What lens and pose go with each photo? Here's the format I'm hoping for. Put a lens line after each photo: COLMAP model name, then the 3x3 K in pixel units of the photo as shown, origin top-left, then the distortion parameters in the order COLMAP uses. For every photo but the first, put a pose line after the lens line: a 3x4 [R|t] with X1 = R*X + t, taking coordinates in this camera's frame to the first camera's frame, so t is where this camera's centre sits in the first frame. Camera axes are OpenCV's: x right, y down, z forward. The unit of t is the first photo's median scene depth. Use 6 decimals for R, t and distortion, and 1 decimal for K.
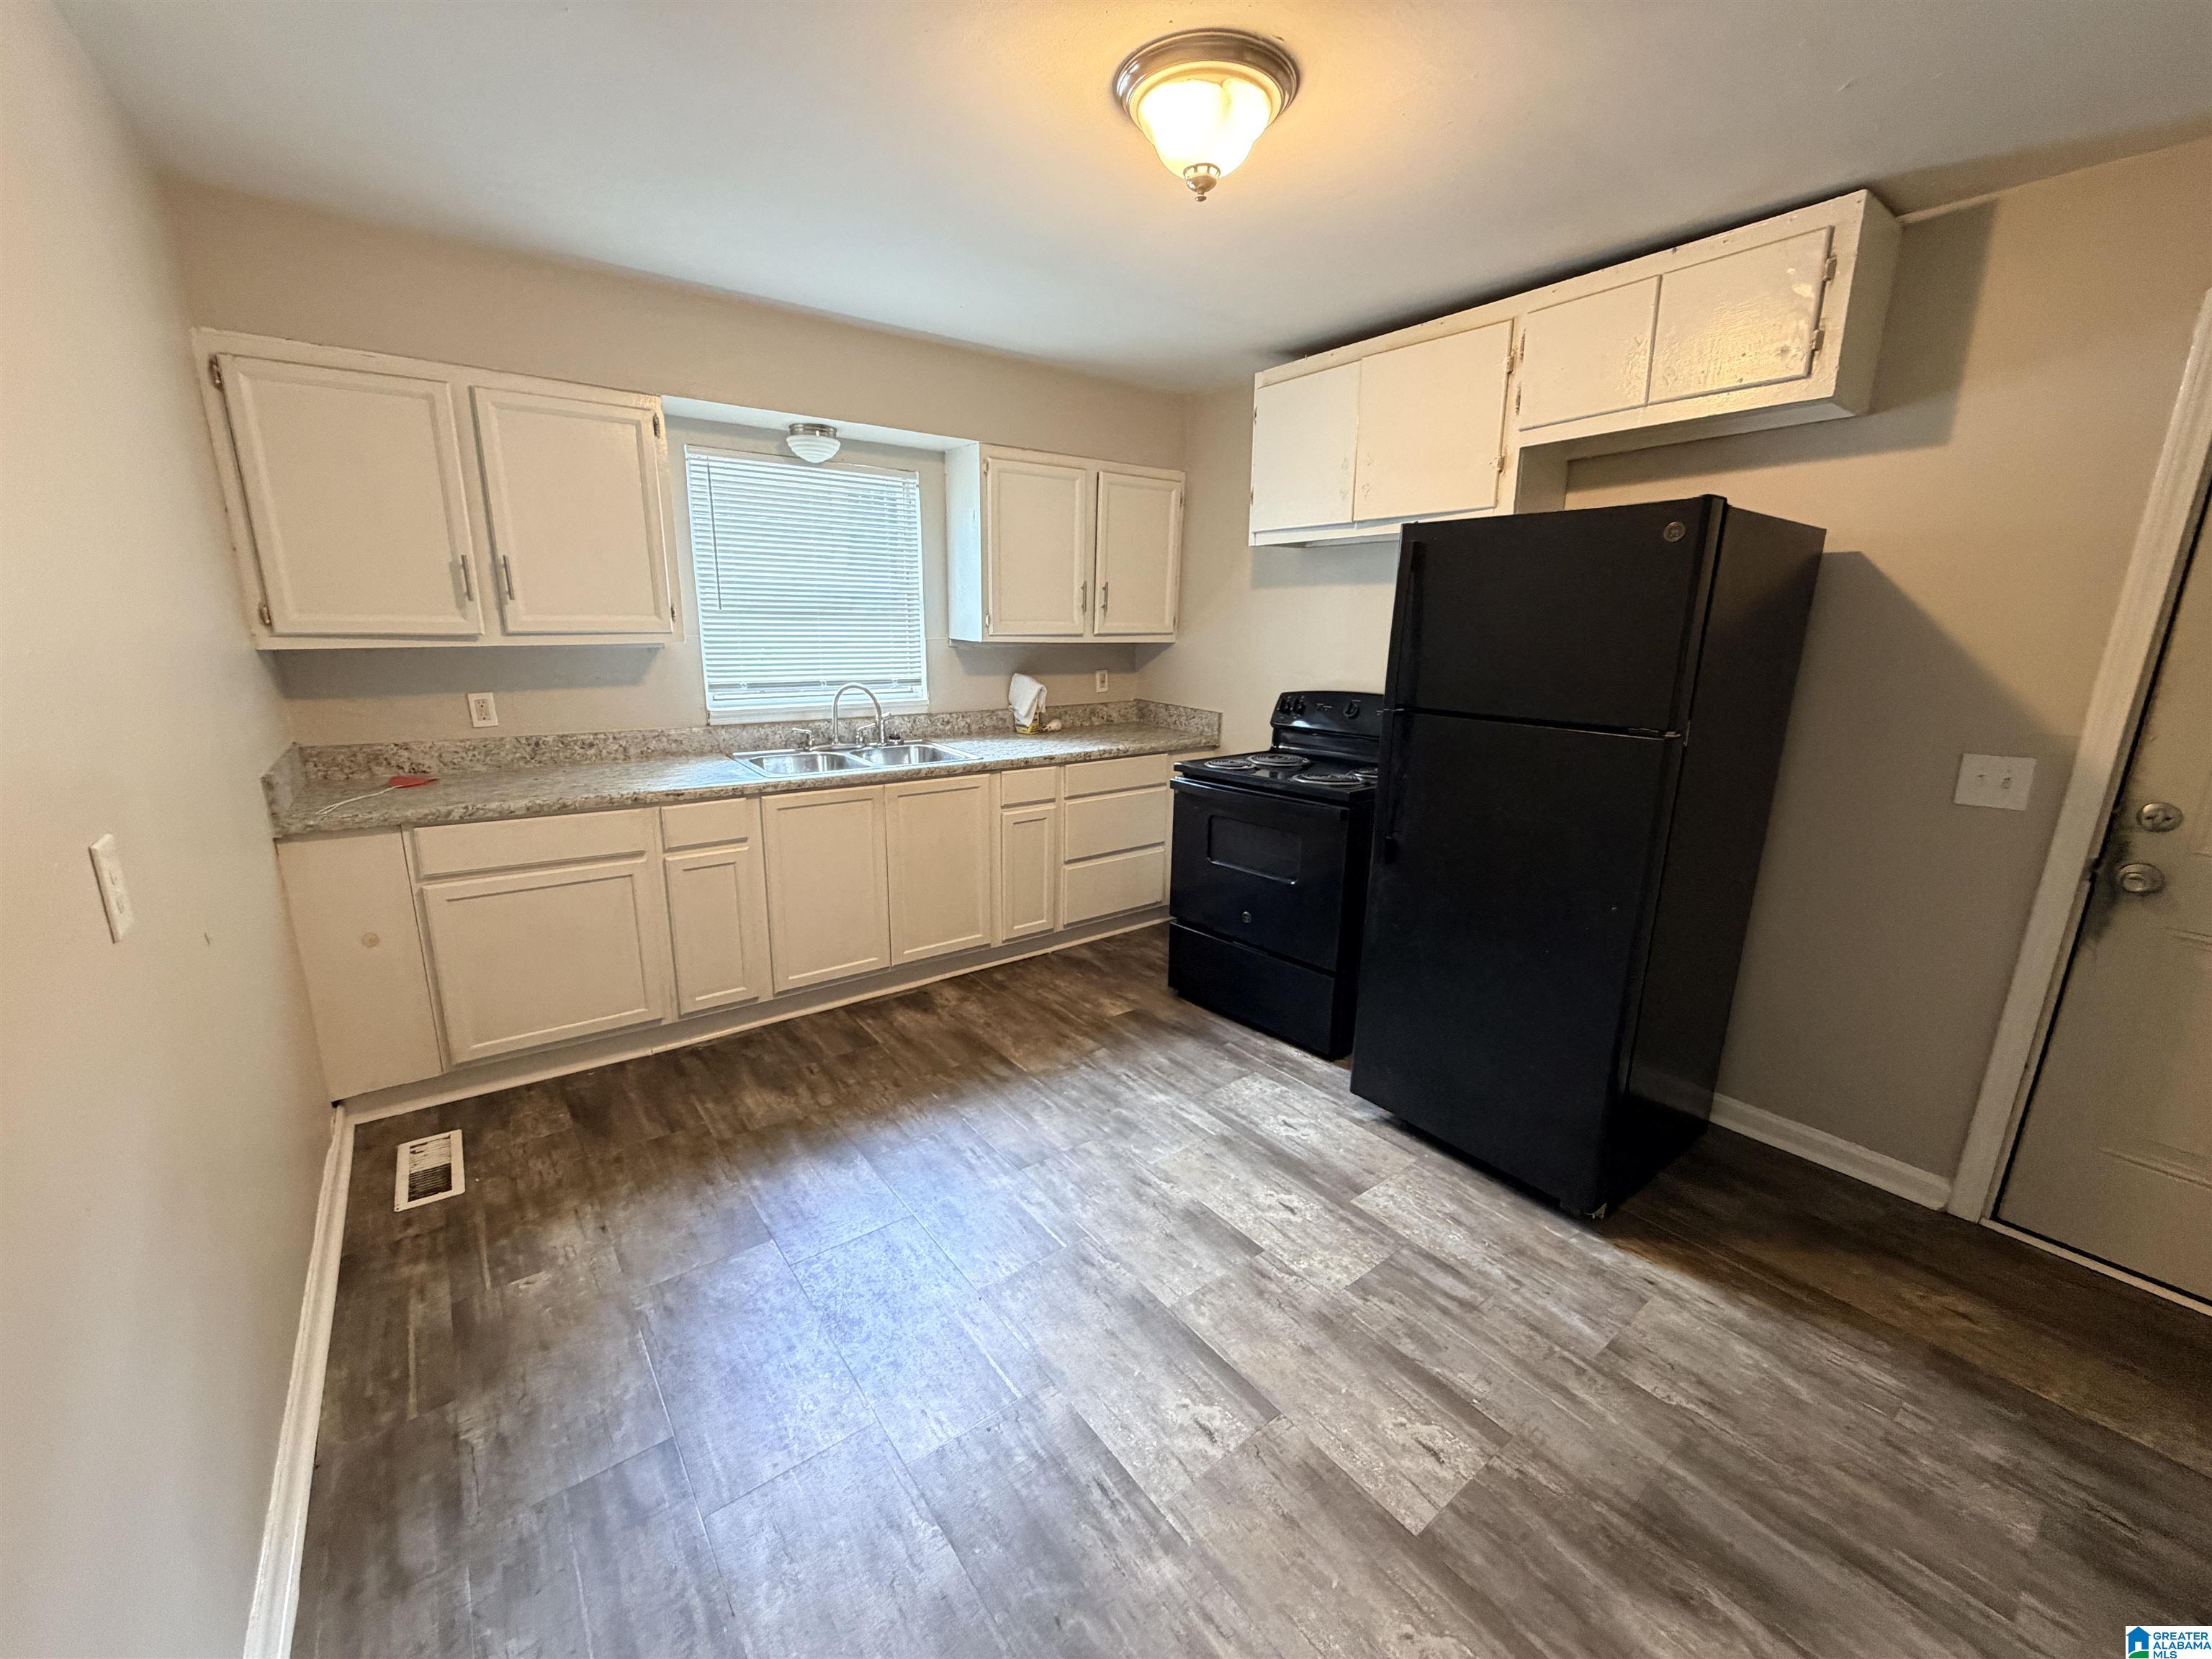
lens RADIAL K [[886.0, 0, 1104.9], [0, 886.0, 832.3], [0, 0, 1]] dist [-0.000346, 0.000646]
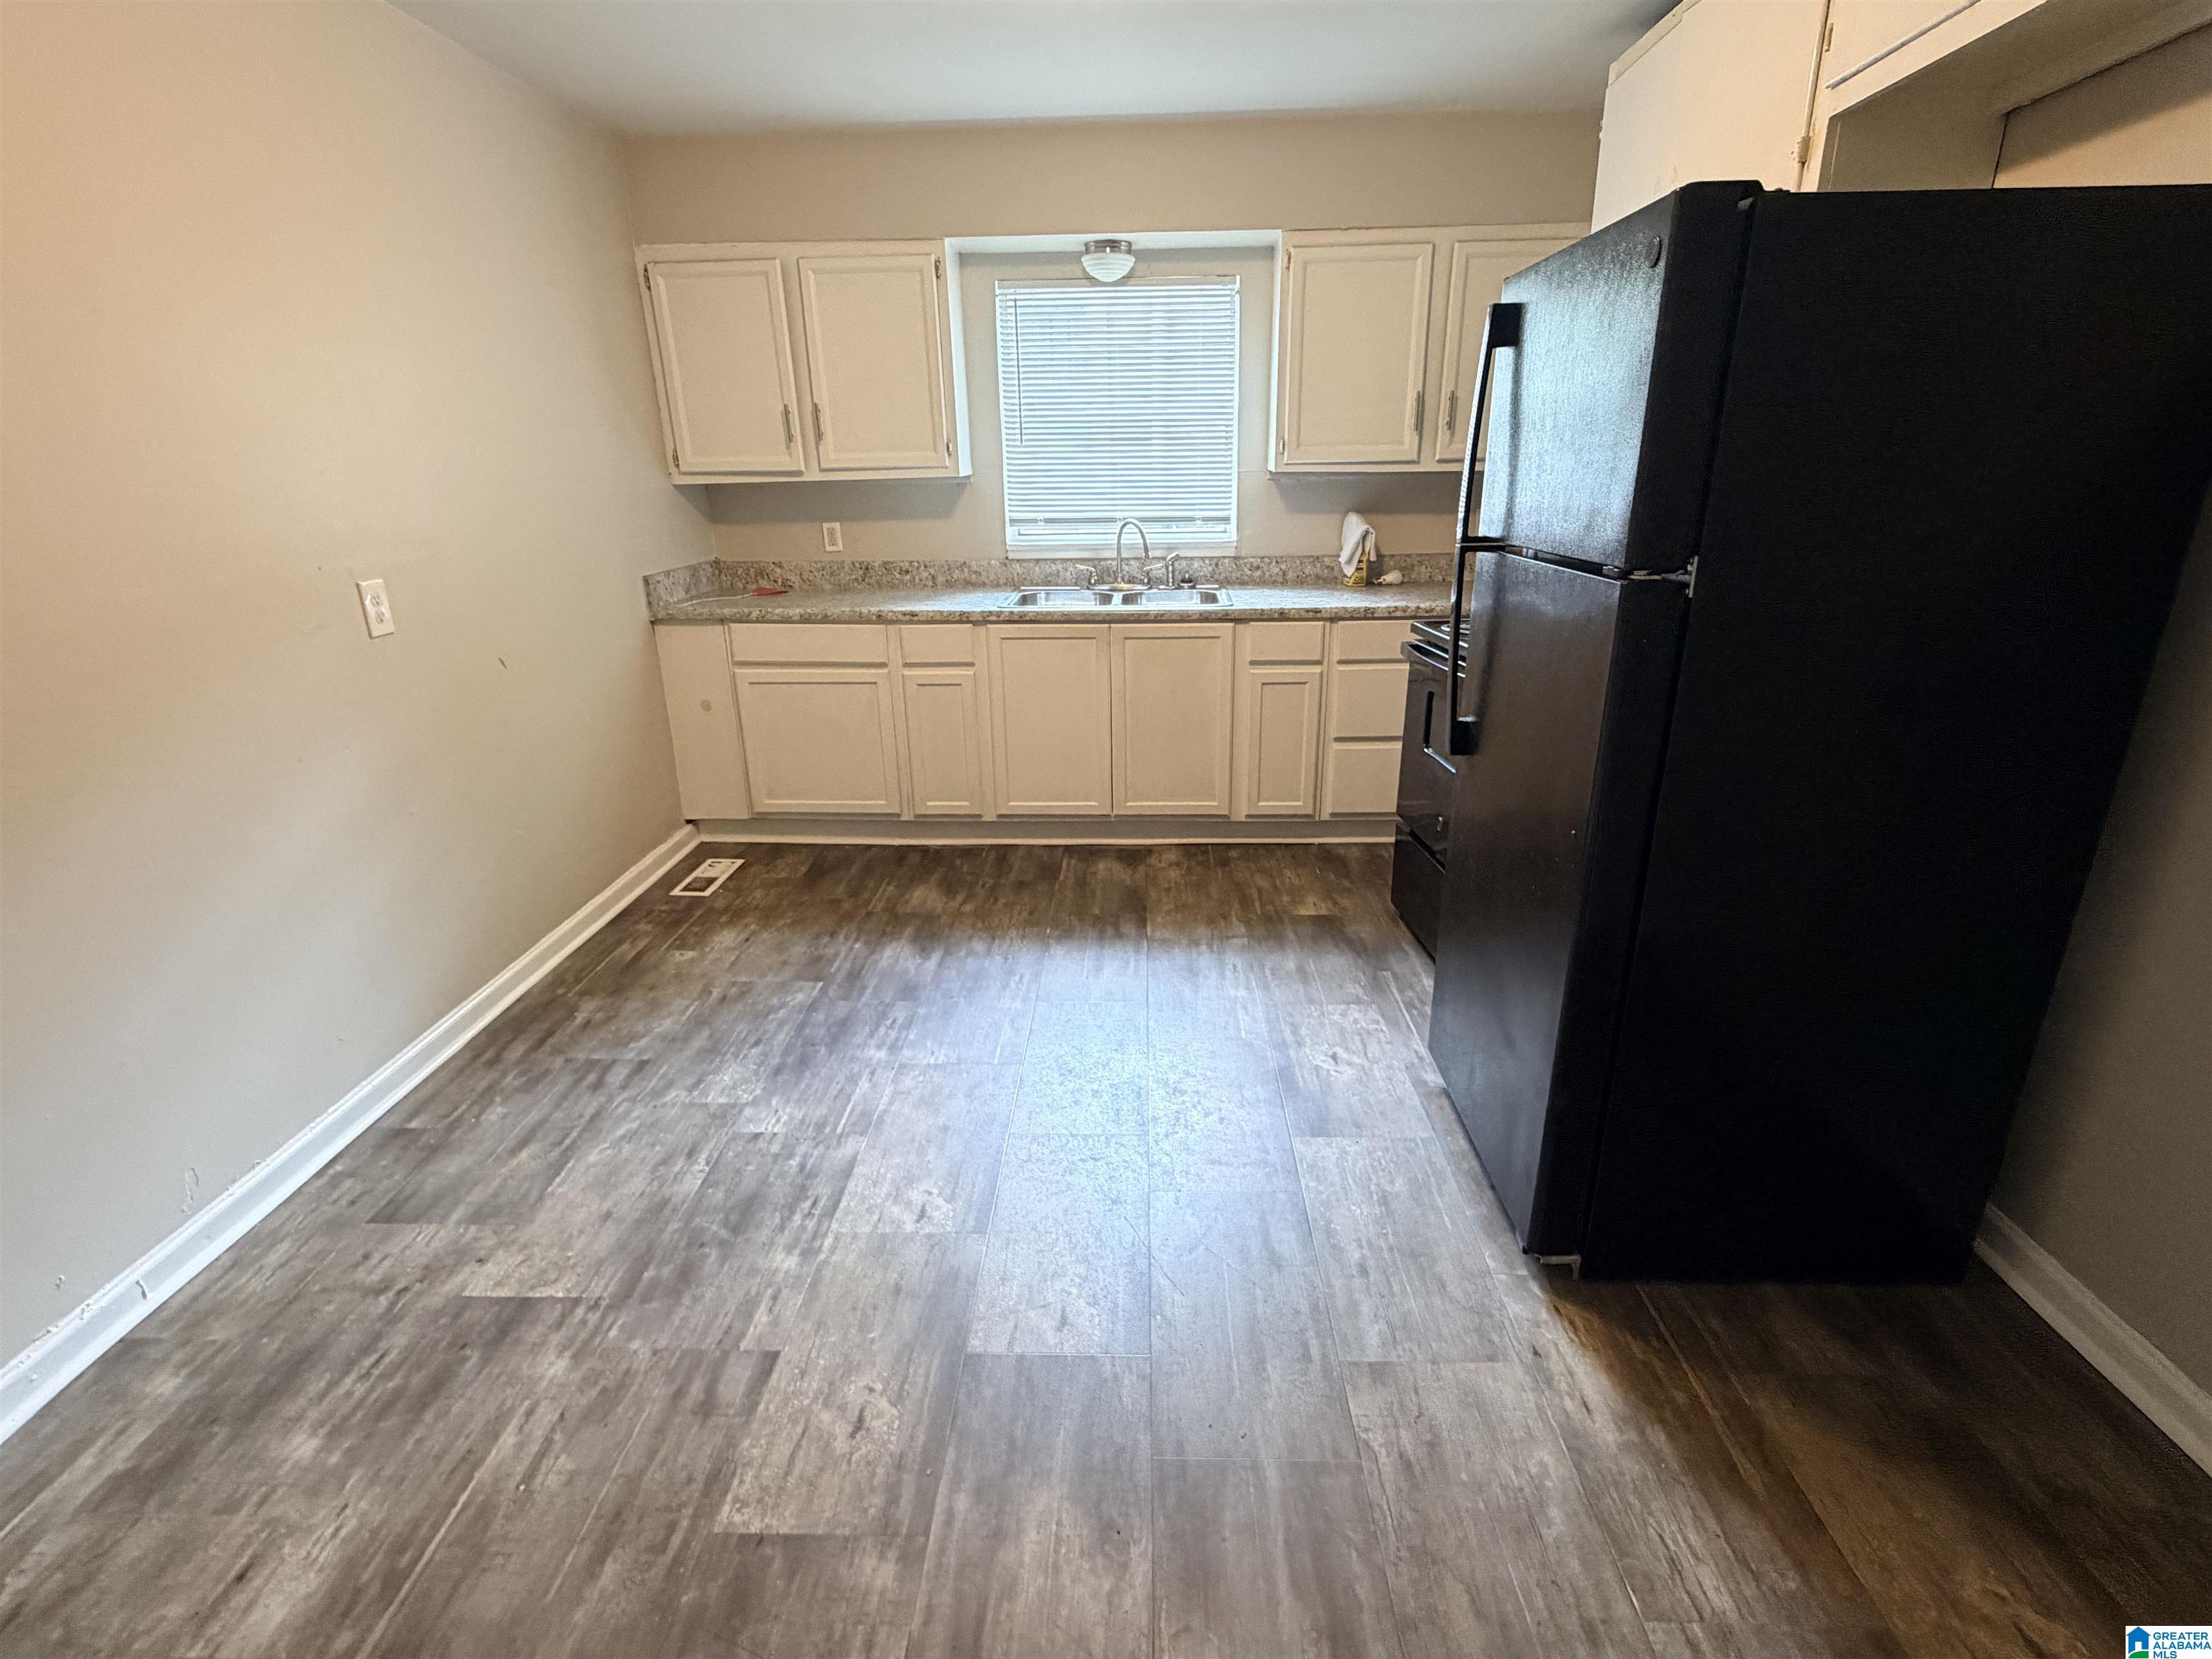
lens RADIAL K [[1074.1, 0, 1107.5], [0, 1074.1, 837.2], [0, 0, 1]] dist [0.000036, 0.002508]
pose [[0.773279, 0.183955, -0.606795, 0.569077], [-0.124008, 0.982386, 0.139786, 0.012654], [0.621821, -0.032846, 0.782471, 0.081334]]
